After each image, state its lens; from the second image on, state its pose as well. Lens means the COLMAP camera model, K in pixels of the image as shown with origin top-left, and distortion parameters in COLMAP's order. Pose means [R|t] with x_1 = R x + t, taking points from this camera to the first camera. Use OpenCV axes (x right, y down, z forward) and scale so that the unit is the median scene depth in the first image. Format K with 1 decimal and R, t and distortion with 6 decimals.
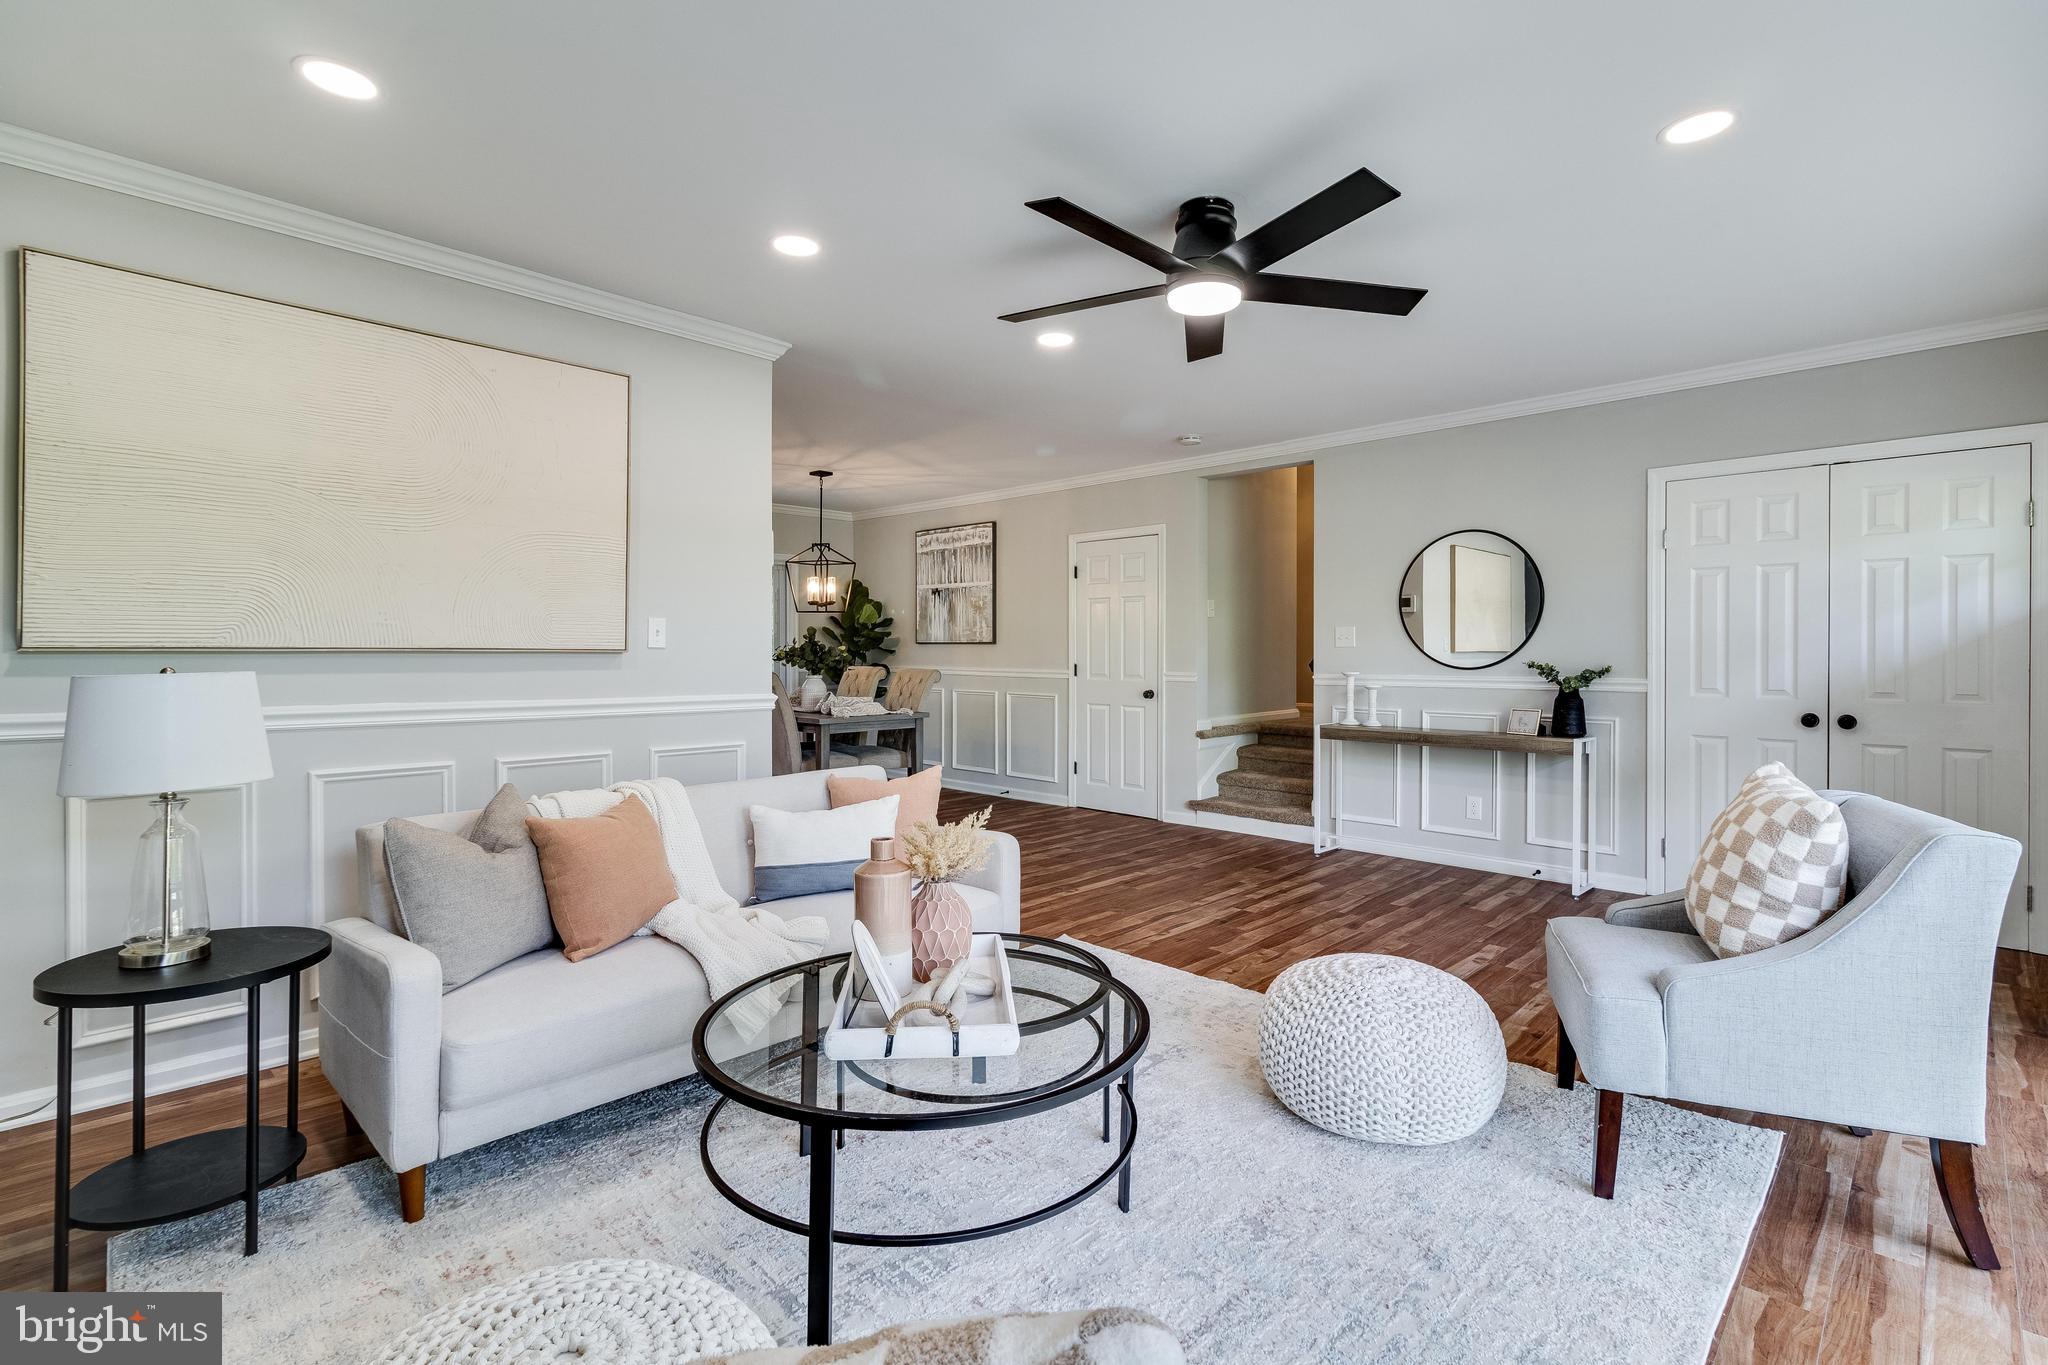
lens RADIAL K [[945.0, 0, 1031.1], [0, 945.0, 663.5], [0, 0, 1]] dist [0.003688, 0.000035]
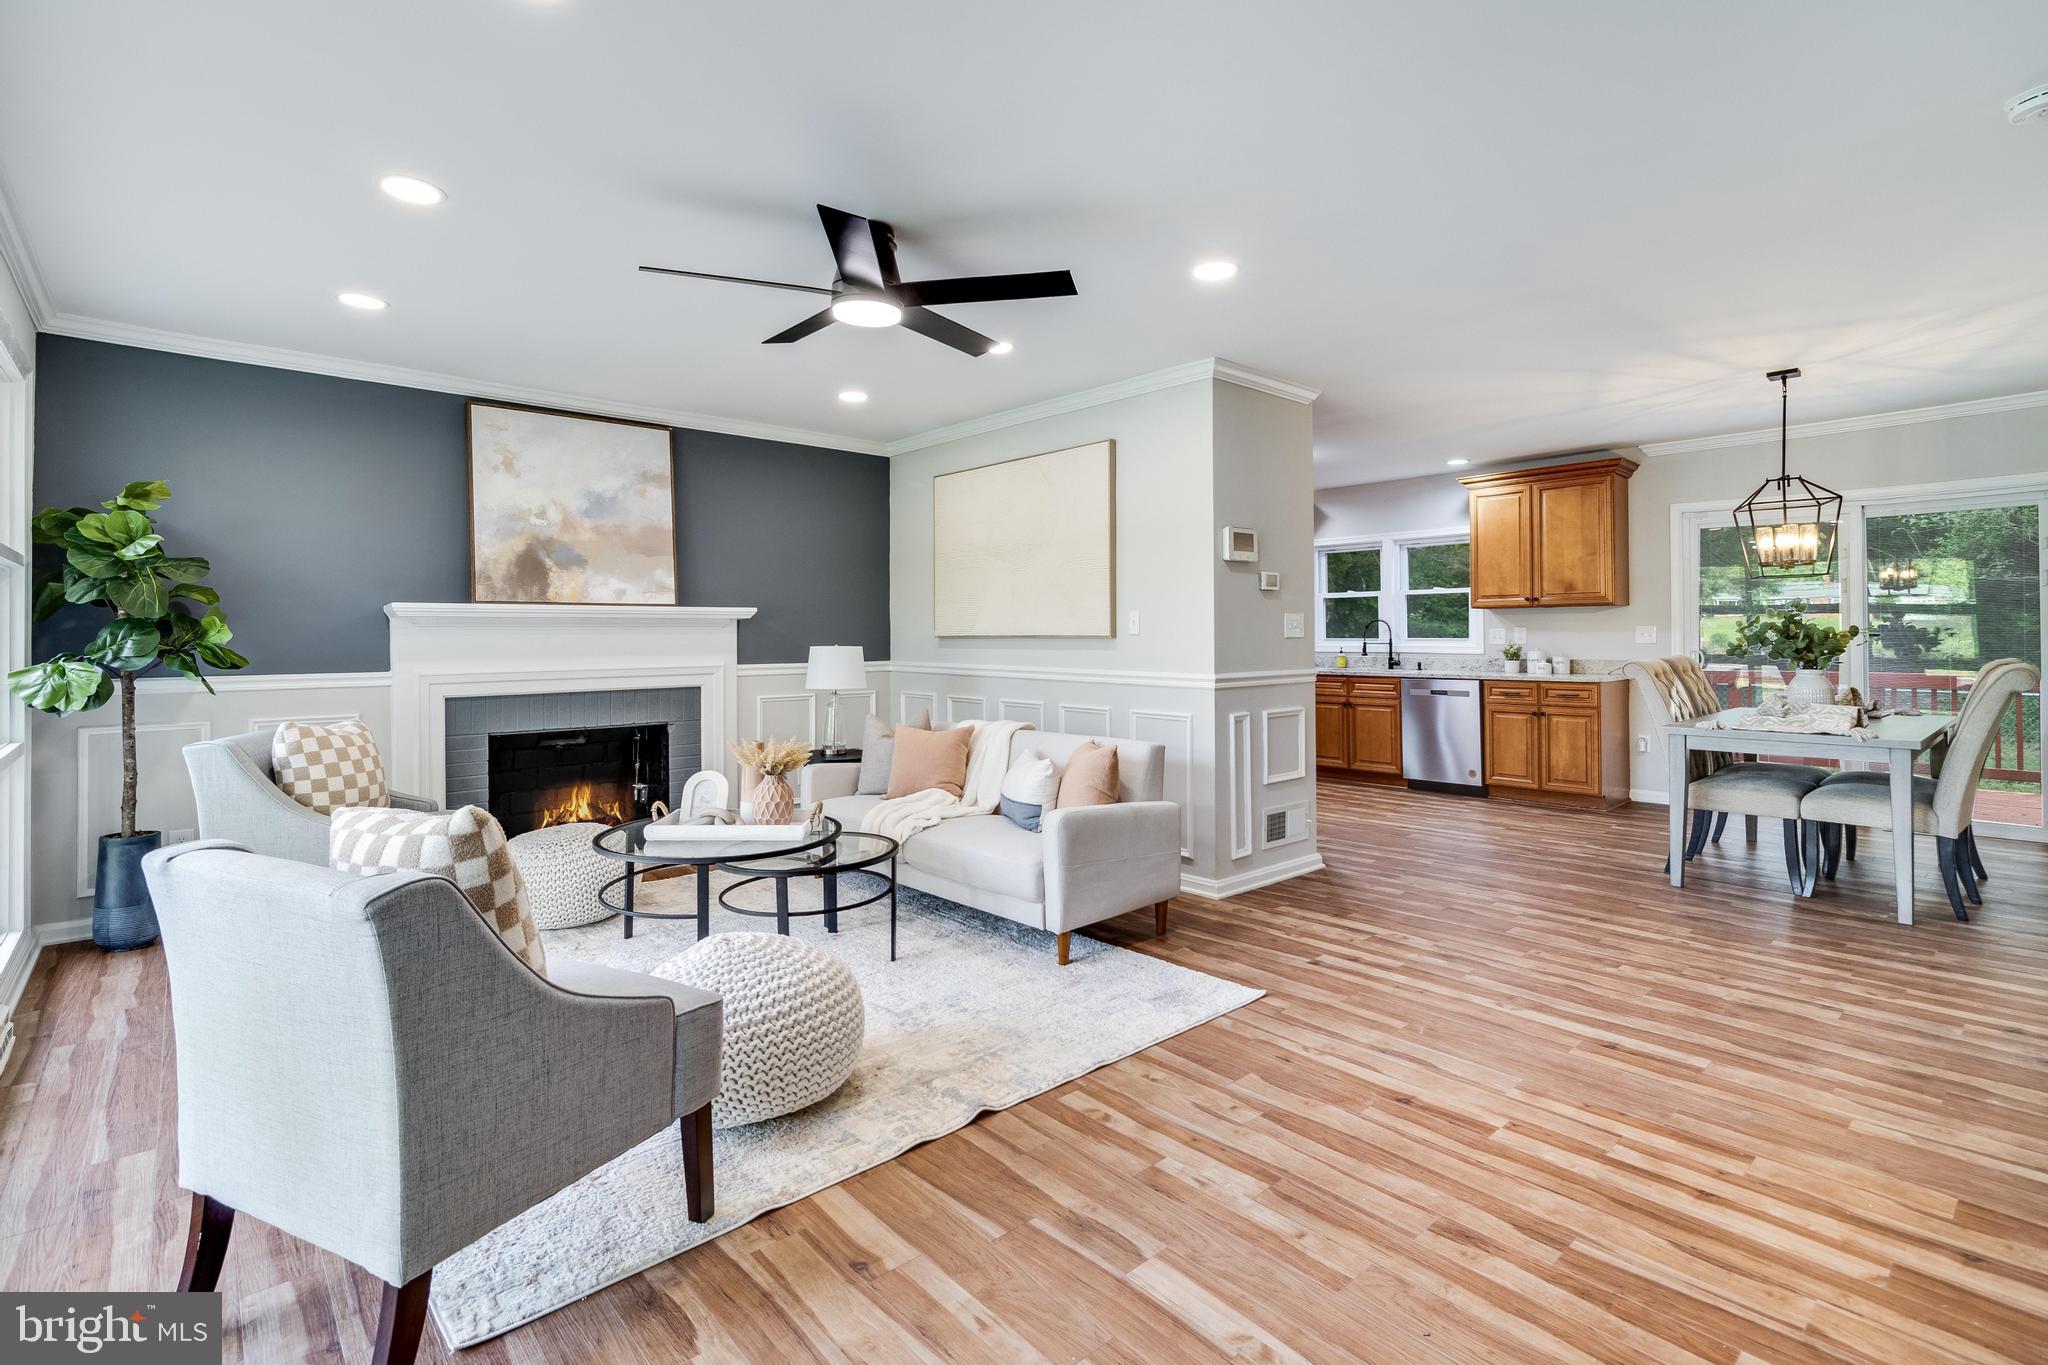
lens RADIAL K [[956.0, 0, 1035.8], [0, 956.0, 629.1], [0, 0, 1]] dist [0.002531, 0.000386]
pose [[-0.065563, -0.006665, -0.997826, 0.596760], [-0.008450, 0.999946, -0.006124, -0.008760], [0.997813, 0.008030, -0.065615, 0.597667]]
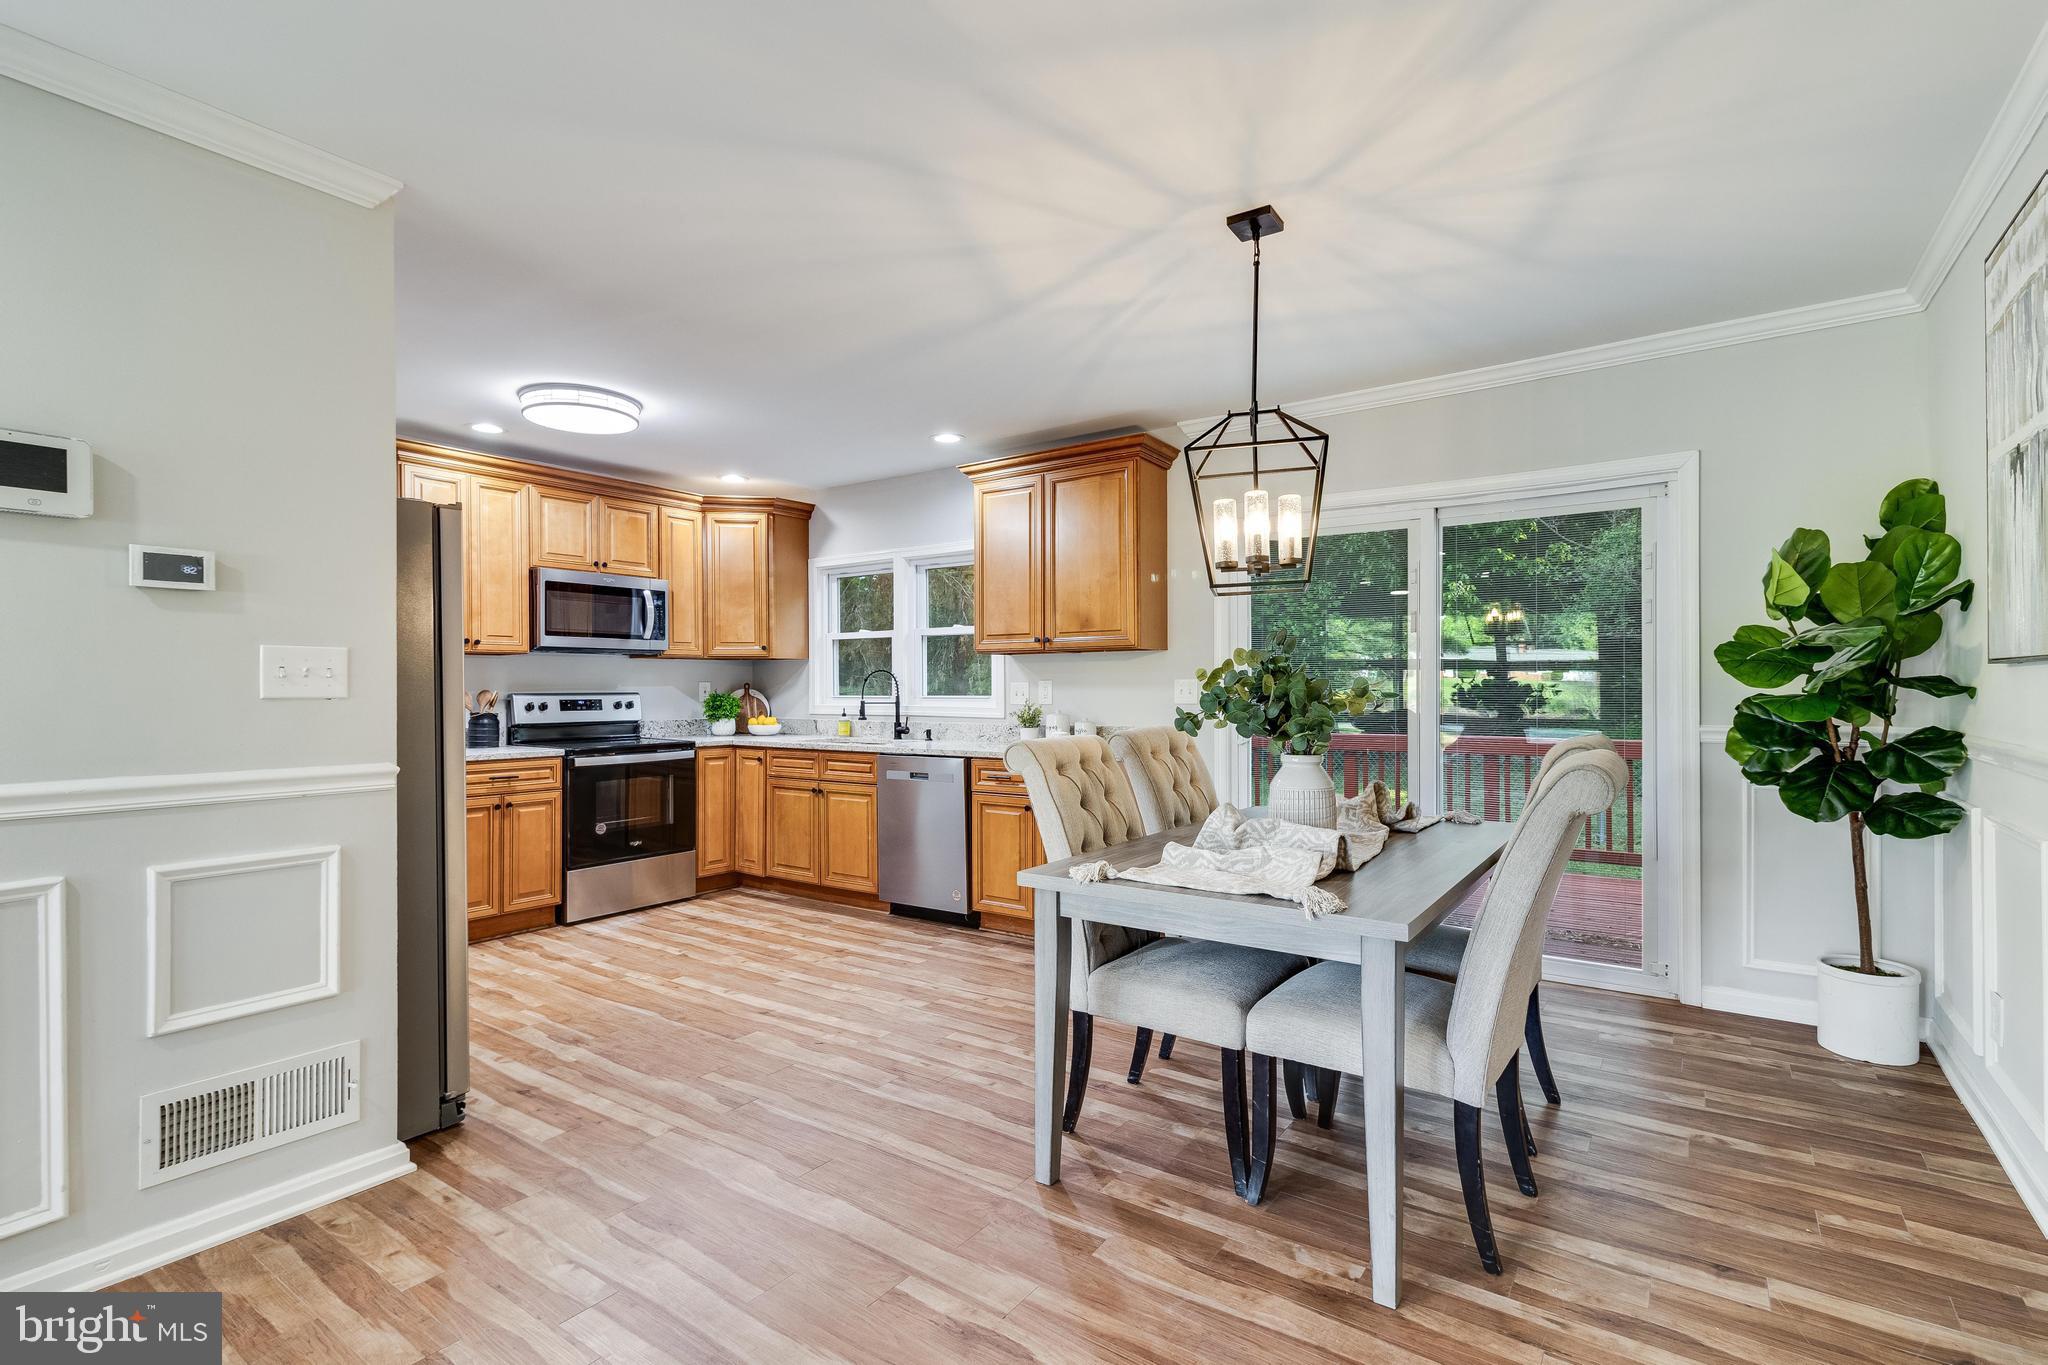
lens RADIAL K [[951.5, 0, 1028.7], [0, 951.5, 686.7], [0, 0, 1]] dist [0.002030, 0.000214]
pose [[0.156436, -0.003728, -0.987681, 0.165980], [-0.011326, 0.999920, -0.005568, -0.013424], [0.987623, 0.012058, 0.156382, 1.006628]]
